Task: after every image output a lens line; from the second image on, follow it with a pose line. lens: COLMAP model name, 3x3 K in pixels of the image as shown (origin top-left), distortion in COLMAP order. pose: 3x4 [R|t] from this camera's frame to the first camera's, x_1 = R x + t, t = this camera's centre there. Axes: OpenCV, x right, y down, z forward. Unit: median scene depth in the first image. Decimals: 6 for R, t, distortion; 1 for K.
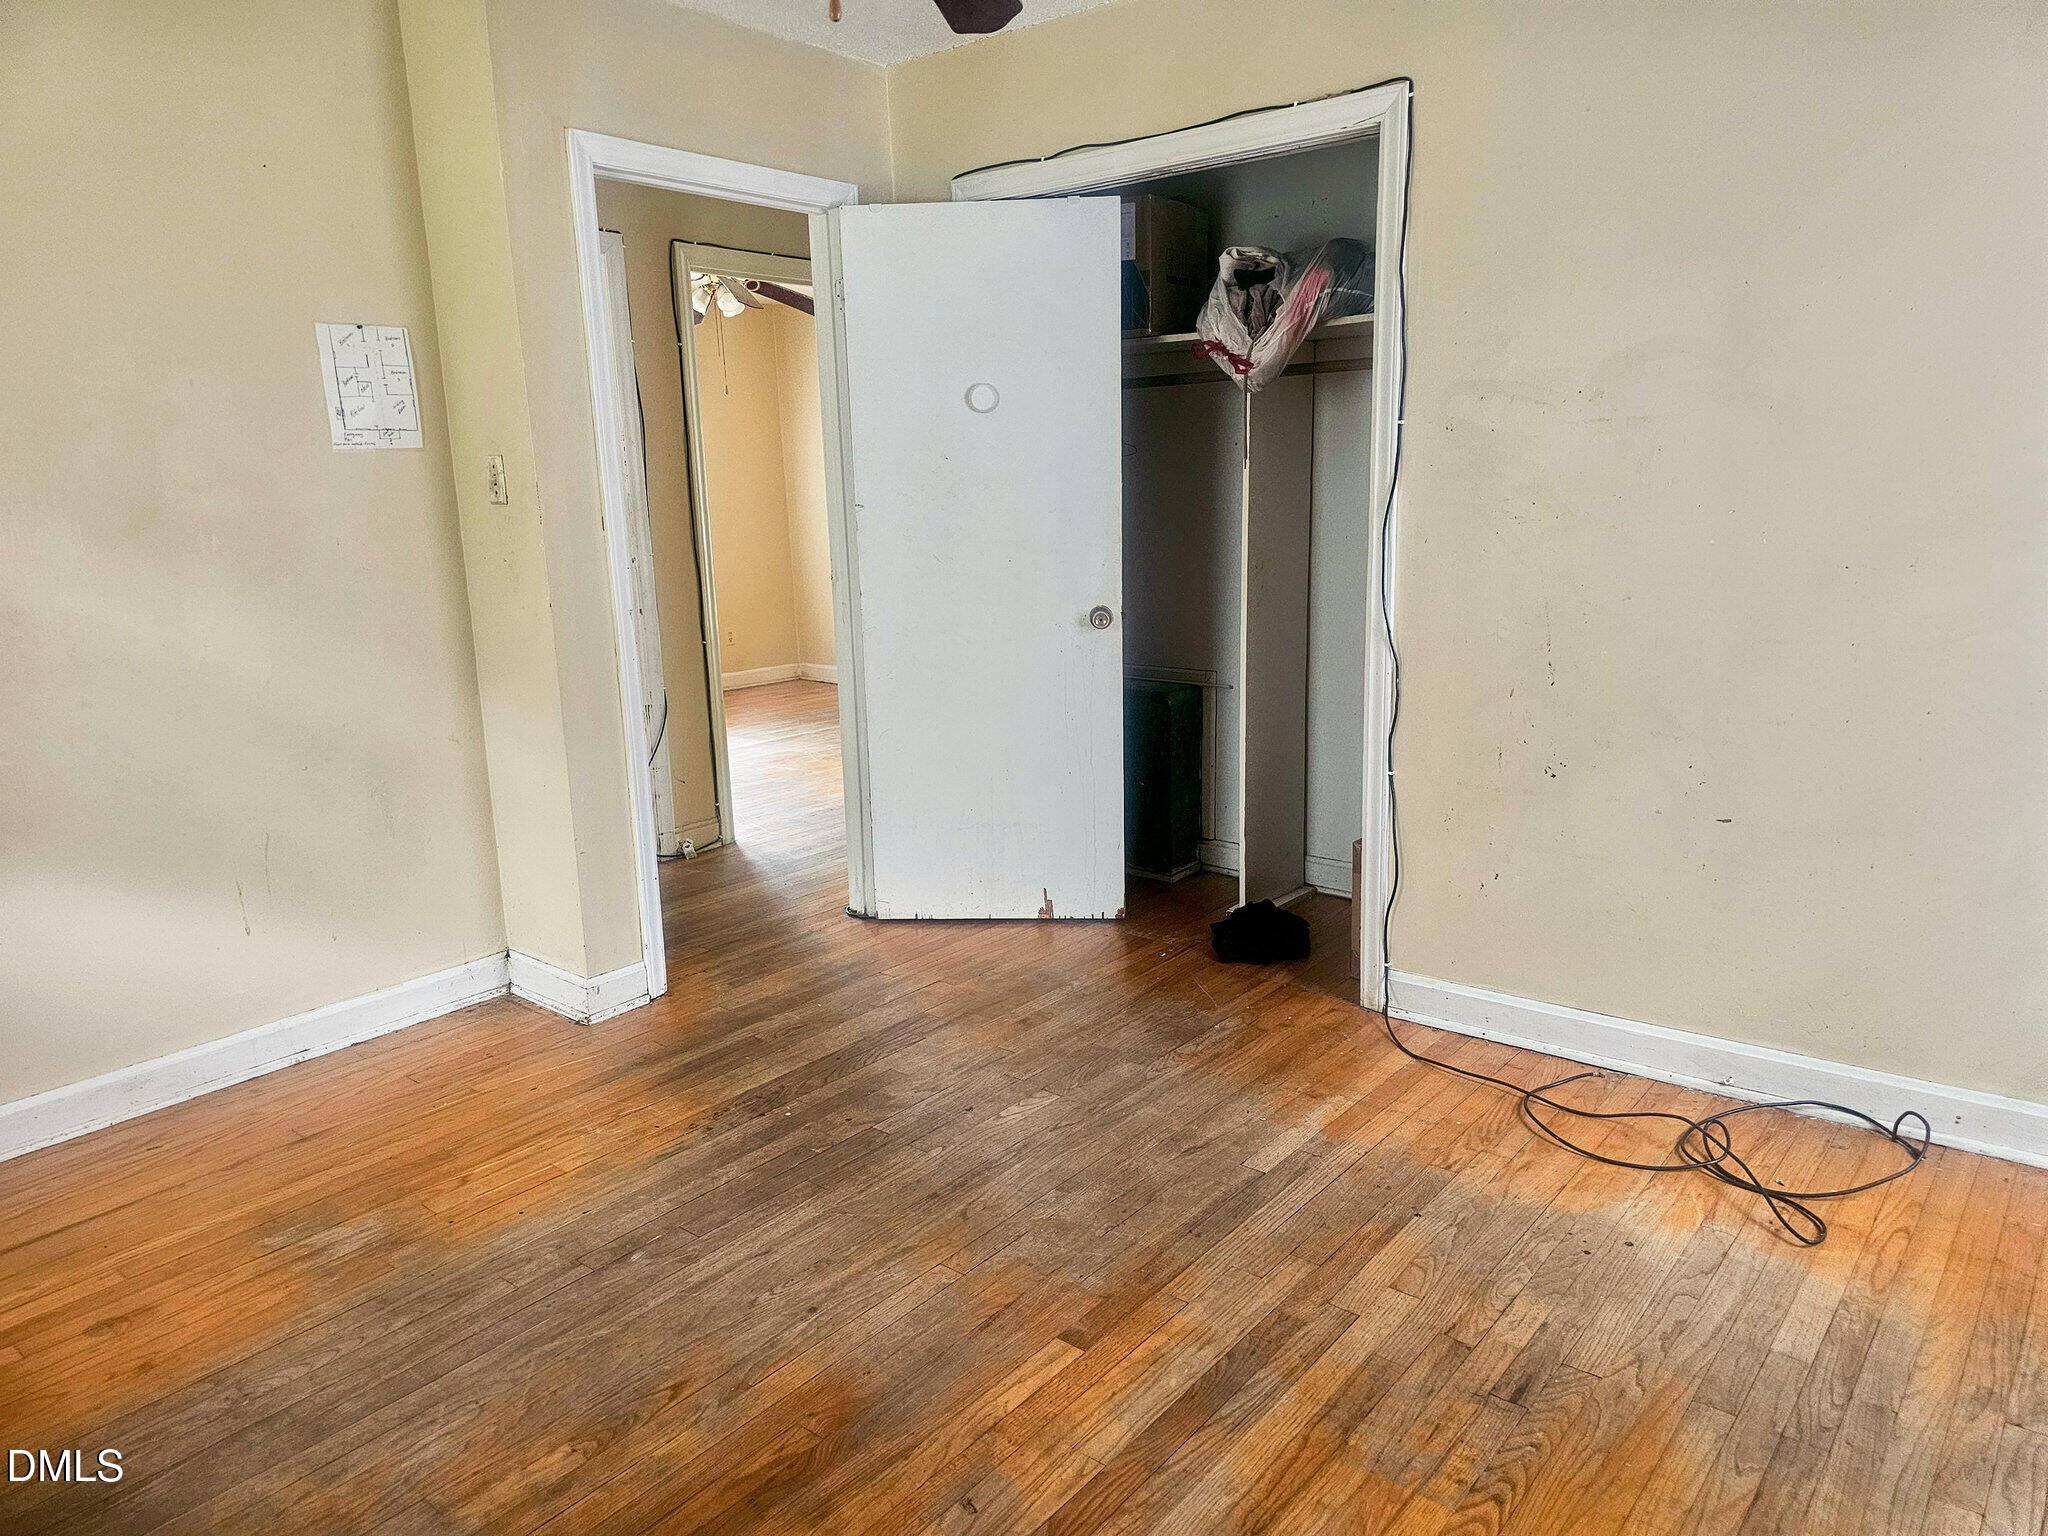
lens RADIAL K [[1397.5, 0, 1026.2], [0, 1397.5, 735.5], [0, 0, 1]] dist [0.062065, -0.061844]
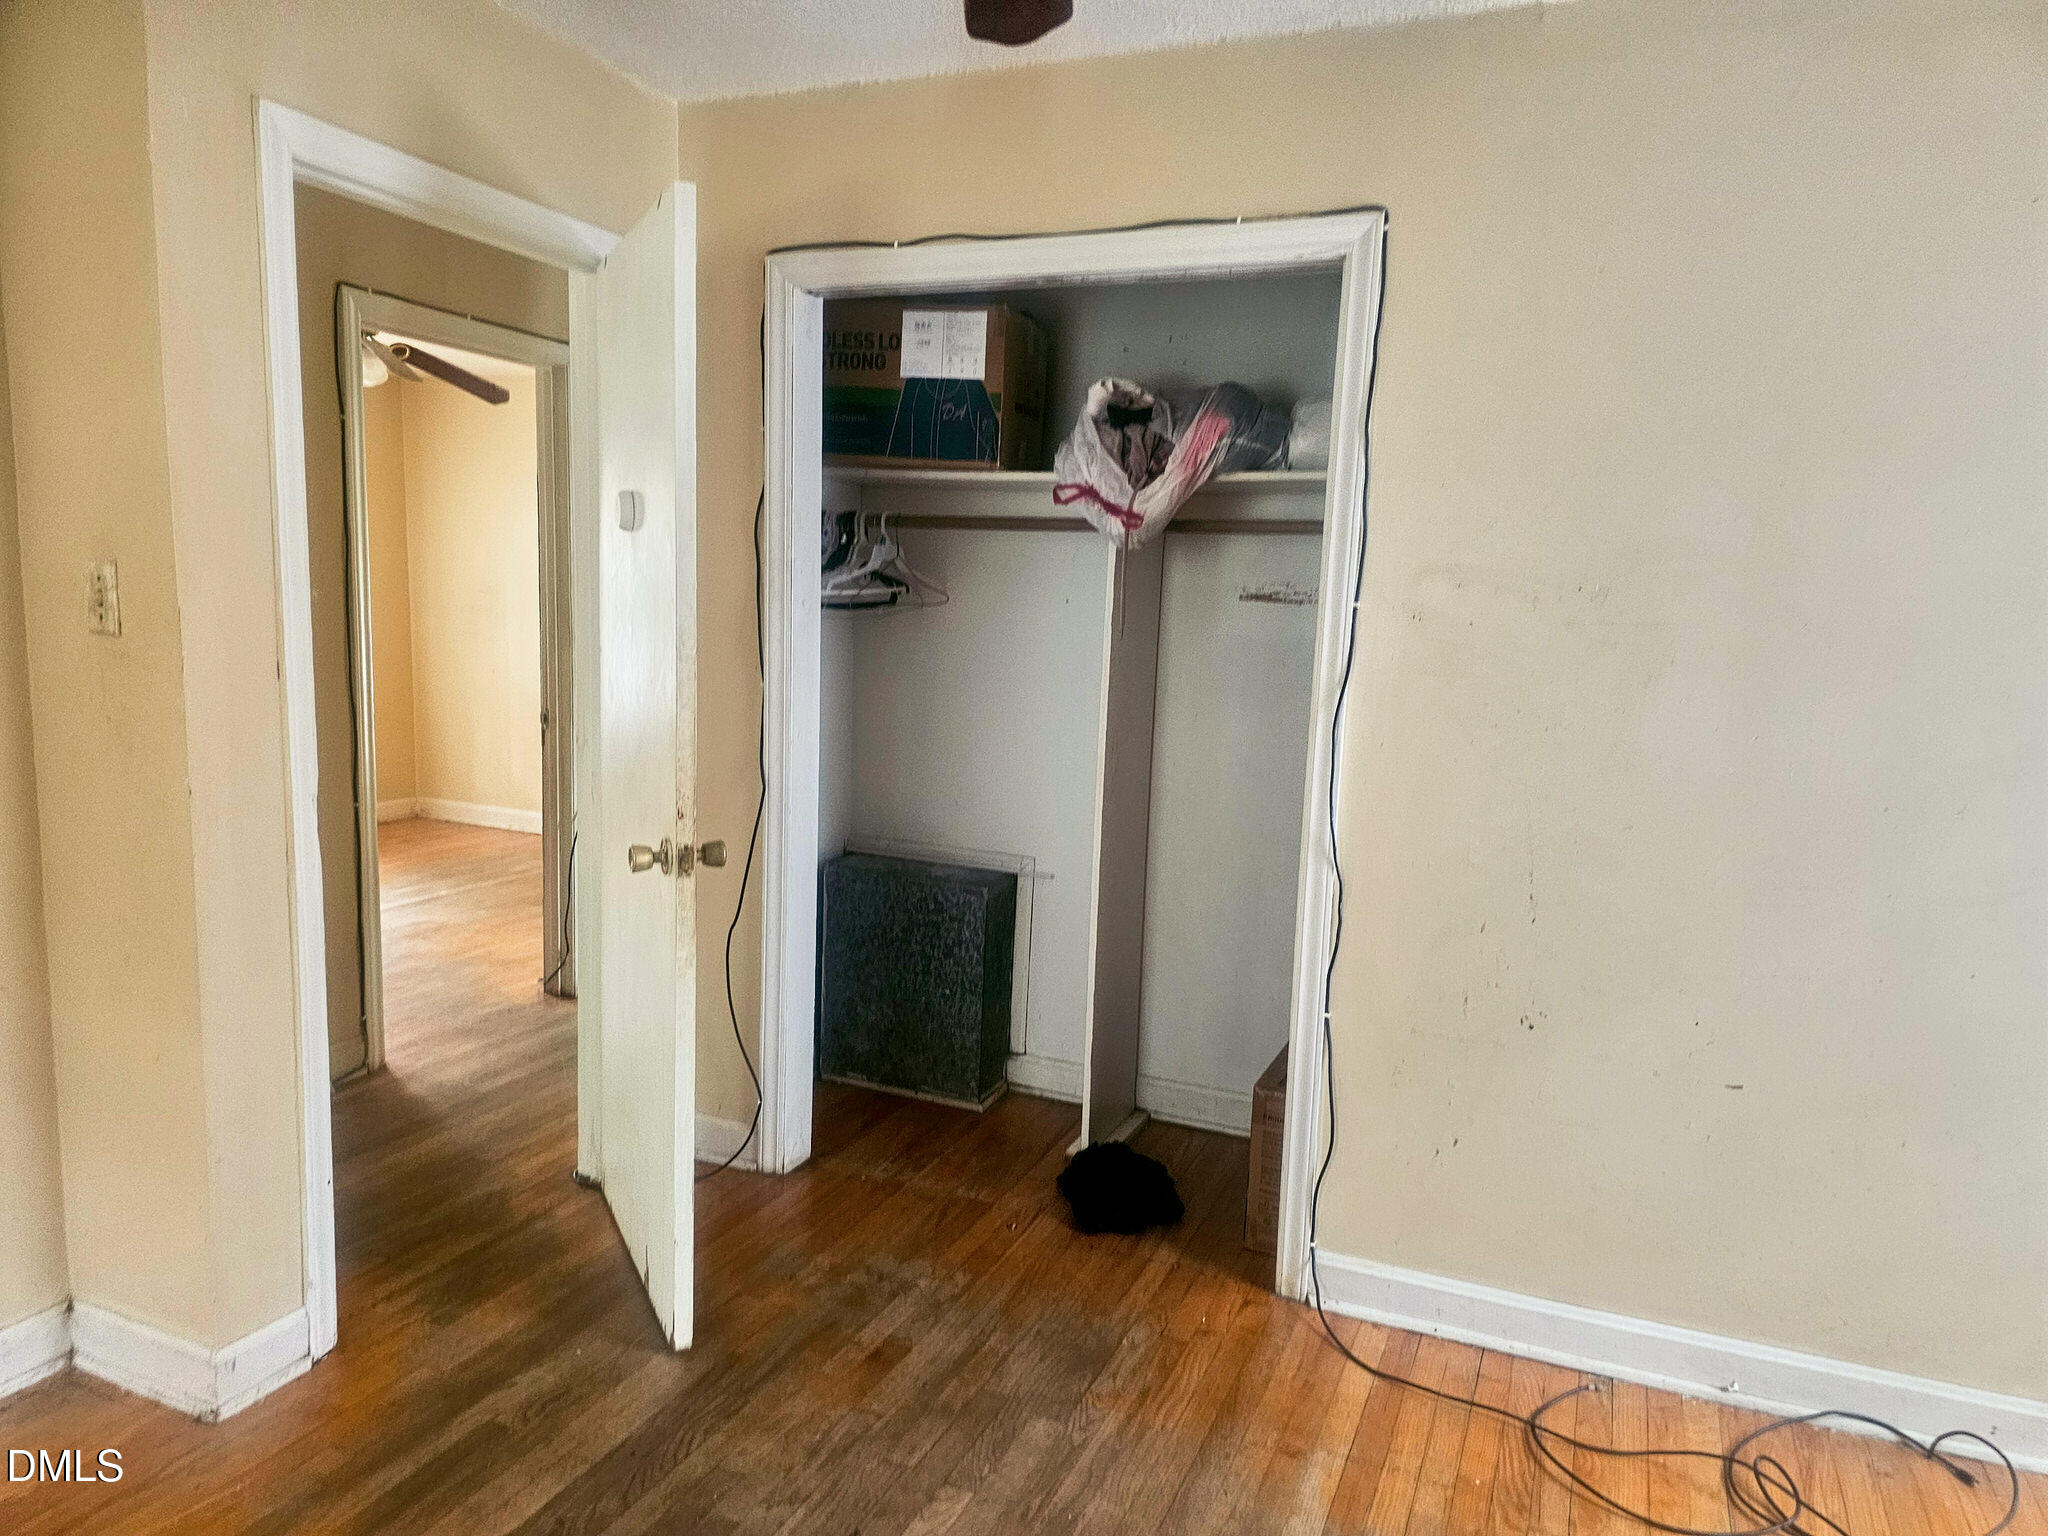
lens RADIAL K [[1372.1, 0, 1024.0], [0, 1372.1, 768.0], [0, 0, 1]] dist [0.059454, -0.047810]
pose [[0.954781, 0.027166, 0.296065, -0.158383], [-0.010912, 0.998348, -0.056418, -0.071110], [-0.297109, 0.050636, 0.953500, 0.257857]]
